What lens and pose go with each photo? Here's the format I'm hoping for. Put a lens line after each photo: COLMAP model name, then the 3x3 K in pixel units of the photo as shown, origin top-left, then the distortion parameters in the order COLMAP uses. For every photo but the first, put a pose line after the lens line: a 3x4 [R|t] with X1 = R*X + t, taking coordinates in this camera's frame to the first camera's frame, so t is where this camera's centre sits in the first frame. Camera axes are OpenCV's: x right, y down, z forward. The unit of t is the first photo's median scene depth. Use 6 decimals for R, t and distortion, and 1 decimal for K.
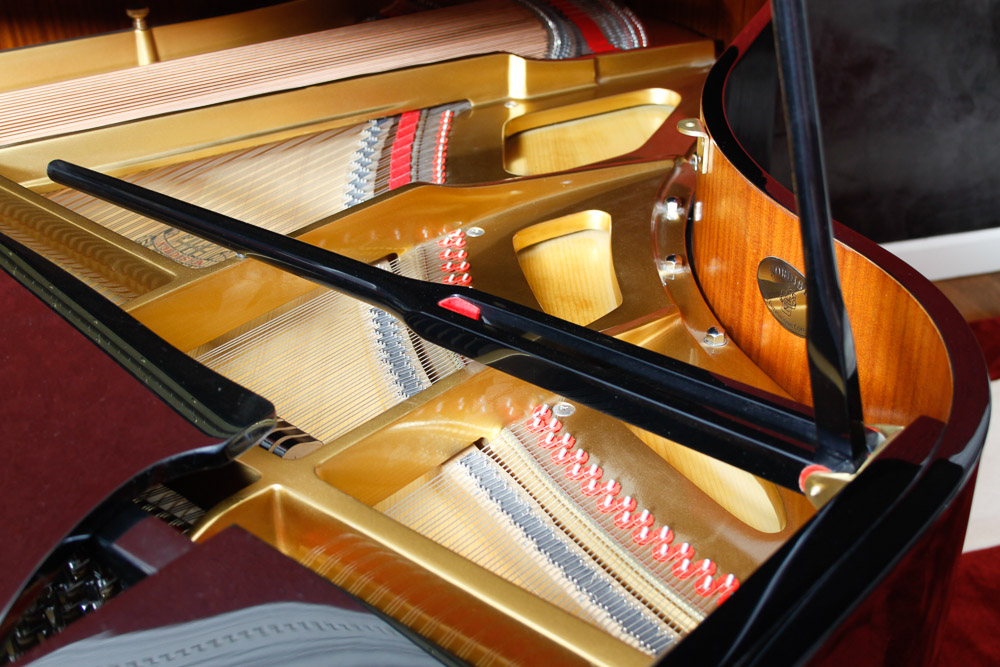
lens RADIAL K [[1214.7, 0, 496.5], [0, 1214.7, 334.1], [0, 0, 1]] dist [-0.127601, 0.000000]
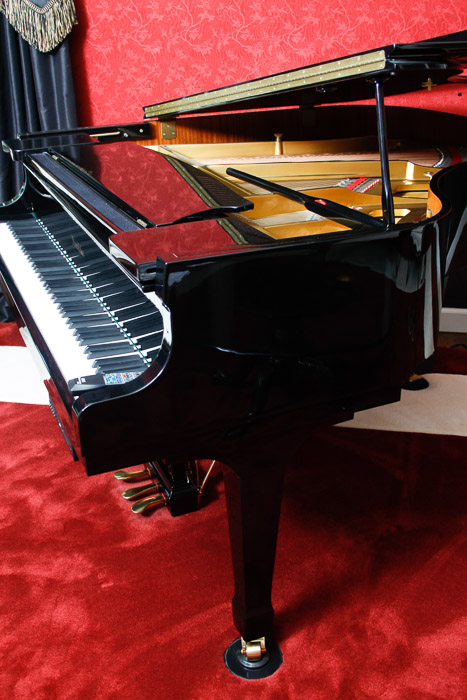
lens RADIAL K [[765.4, 0, 213.5], [0, 765.4, 341.1], [0, 0, 1]] dist [-0.050805, 0.000000]
pose [[0.896309, 0.187199, -0.401979, 0.359225], [-0.217191, 0.975671, -0.029915, 0.275250], [0.386599, 0.114119, 0.915160, -0.584243]]
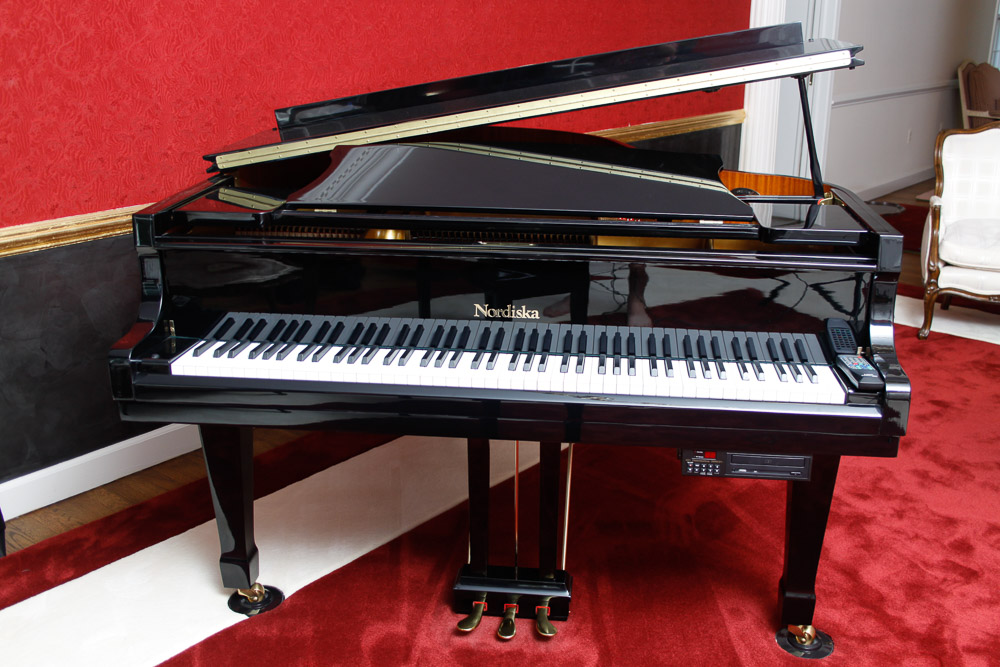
lens RADIAL K [[1054.3, 0, 508.0], [0, 1054.3, 337.9], [0, 0, 1]] dist [-0.052146, 0.000000]
pose [[0.817356, -0.156989, 0.554332, -1.248660], [0.262992, 0.957733, -0.116546, 0.326065], [-0.512606, 0.241044, 0.824095, -0.640968]]
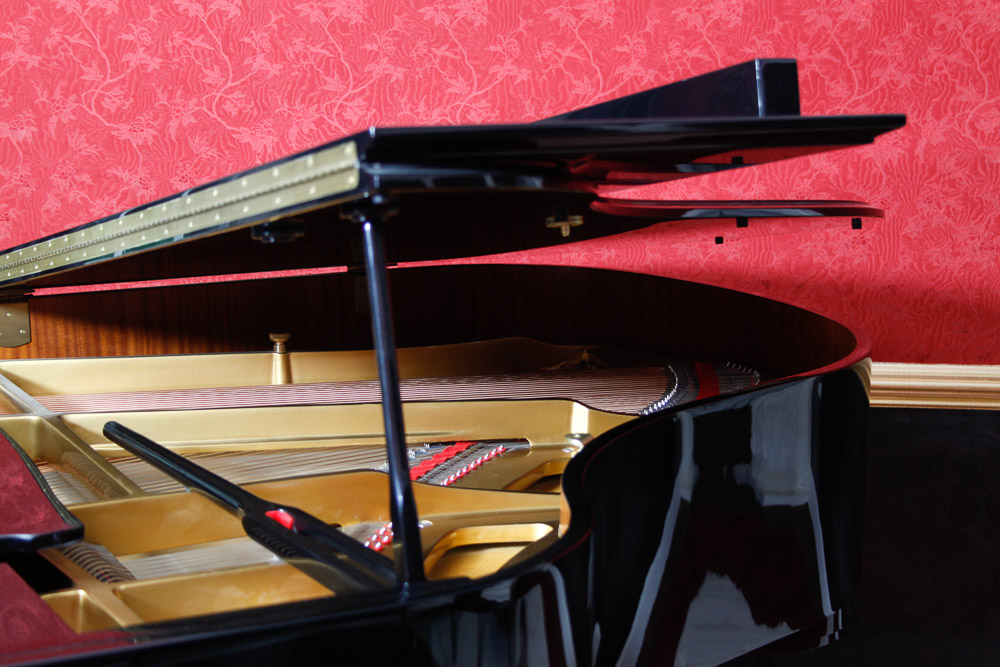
lens RADIAL K [[1810.2, 0, 522.2], [0, 1810.2, 312.9], [0, 0, 1]] dist [-0.031612, 0.000000]
pose [[0.939572, 0.076007, -0.333806, 0.480631], [-0.185480, 0.932556, -0.309735, 0.185388], [0.287751, 0.352933, 0.890302, -0.418025]]
